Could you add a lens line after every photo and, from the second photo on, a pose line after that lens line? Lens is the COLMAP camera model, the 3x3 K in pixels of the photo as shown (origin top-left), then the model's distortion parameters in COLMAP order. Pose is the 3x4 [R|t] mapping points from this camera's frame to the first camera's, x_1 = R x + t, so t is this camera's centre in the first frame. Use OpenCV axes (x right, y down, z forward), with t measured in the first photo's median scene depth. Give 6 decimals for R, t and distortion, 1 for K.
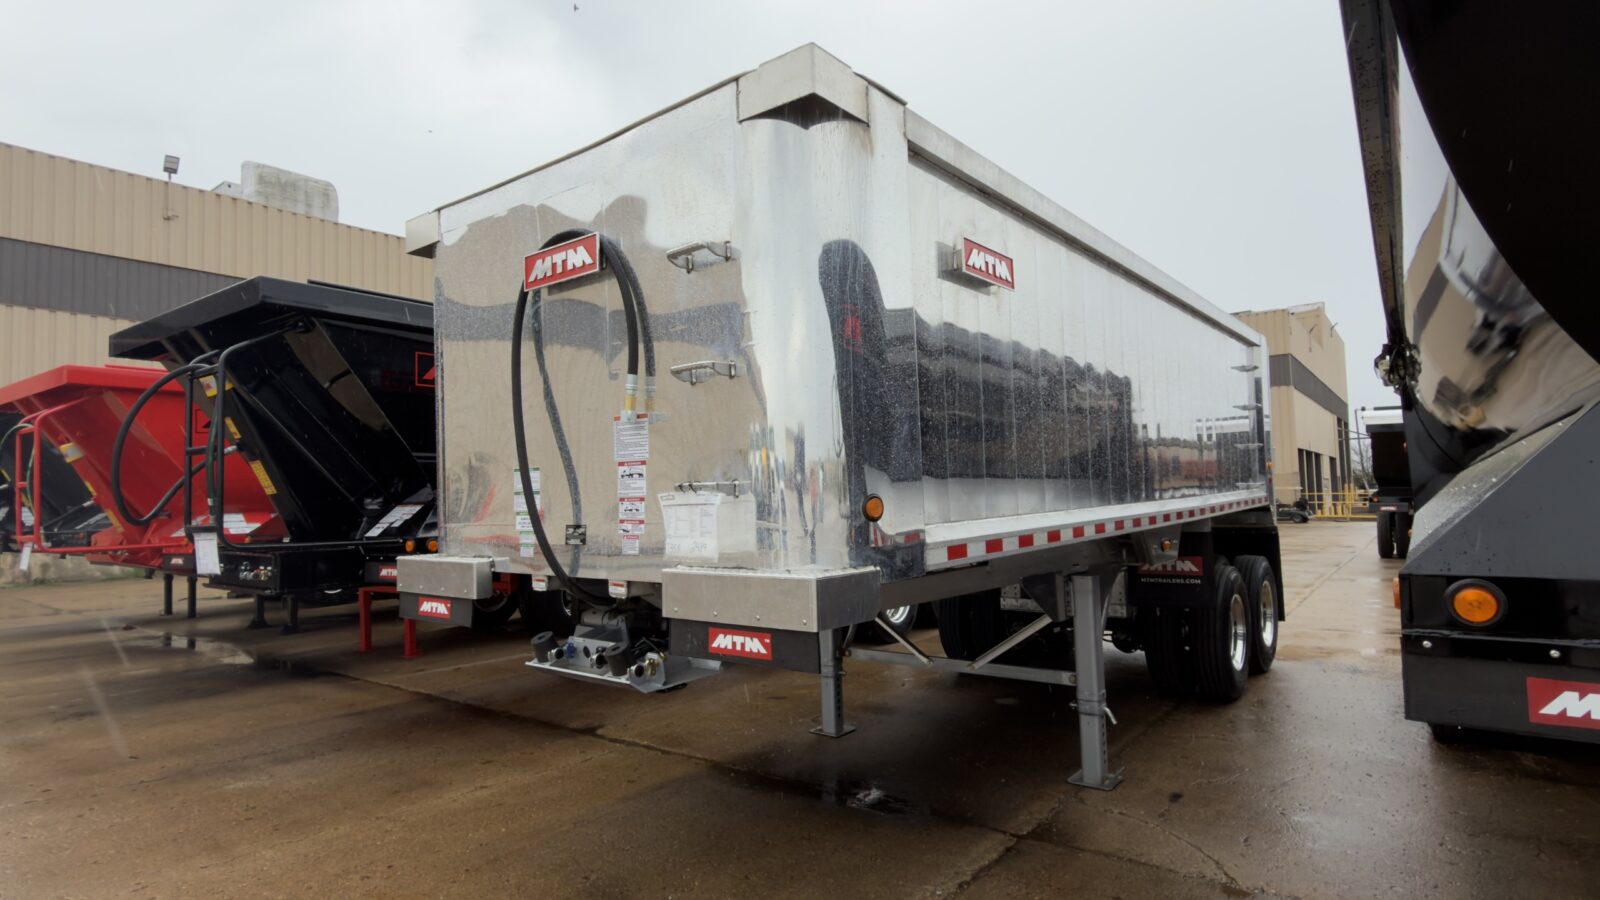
lens RADIAL K [[830.2, 0, 798.1], [0, 830.2, 454.1], [0, 0, 1]] dist [-0.007362, 0.002595]
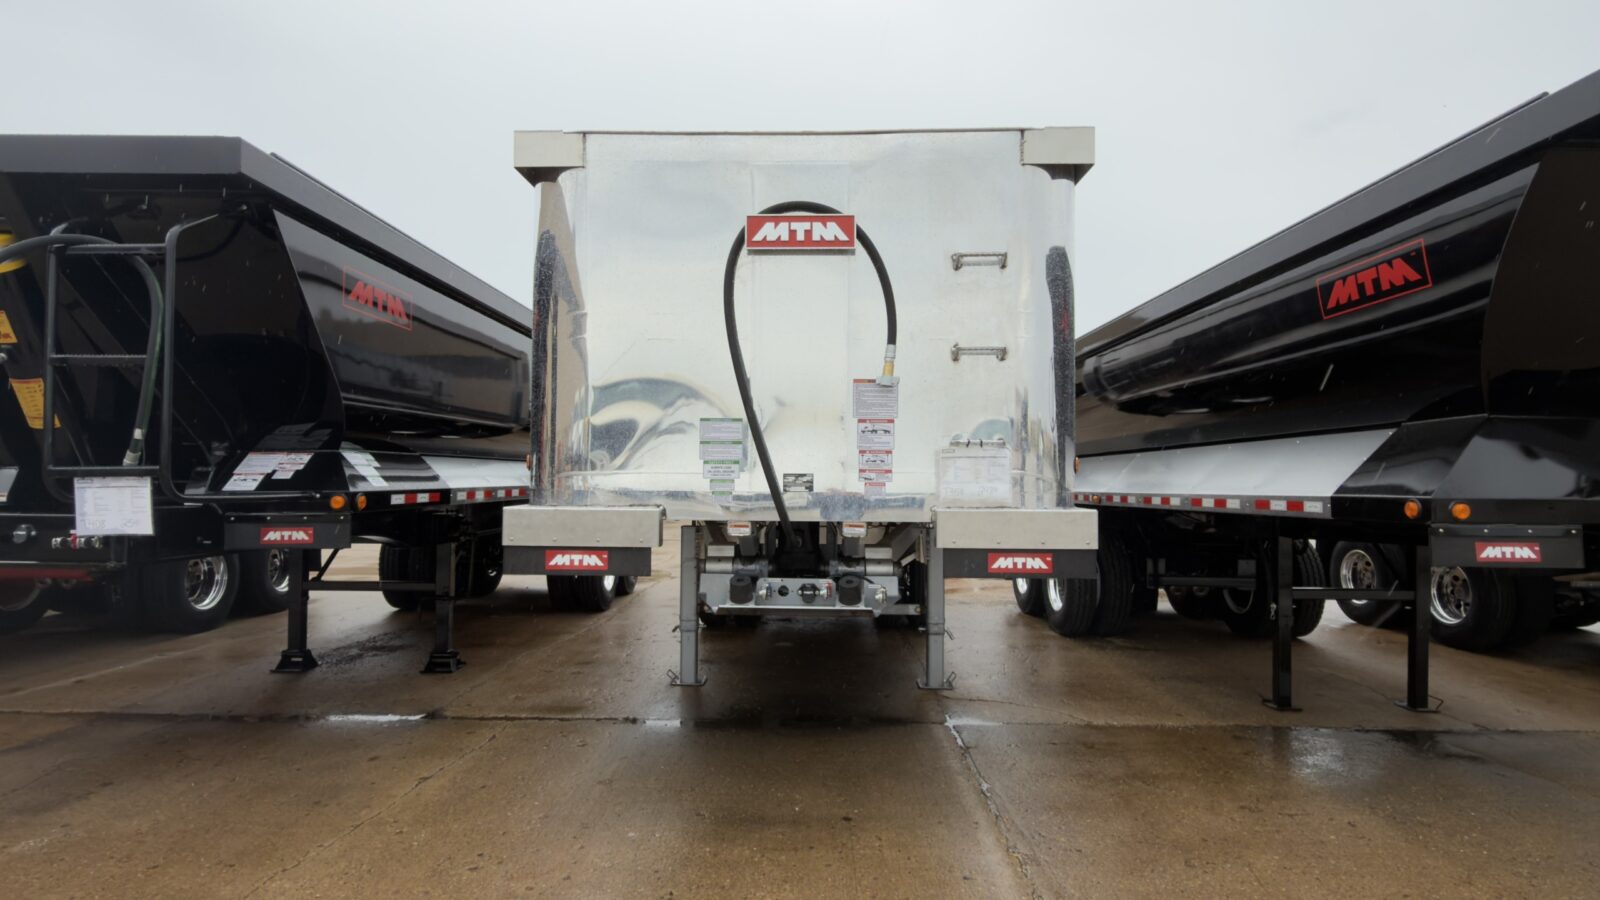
lens RADIAL K [[830.2, 0, 804.4], [0, 830.2, 452.5], [0, 0, 1]] dist [-0.007362, 0.002595]
pose [[0.809646, 0.043513, 0.585303, -0.689003], [-0.055105, 0.998479, 0.001997, 0.041952], [-0.584326, -0.033870, 0.810812, 0.083045]]
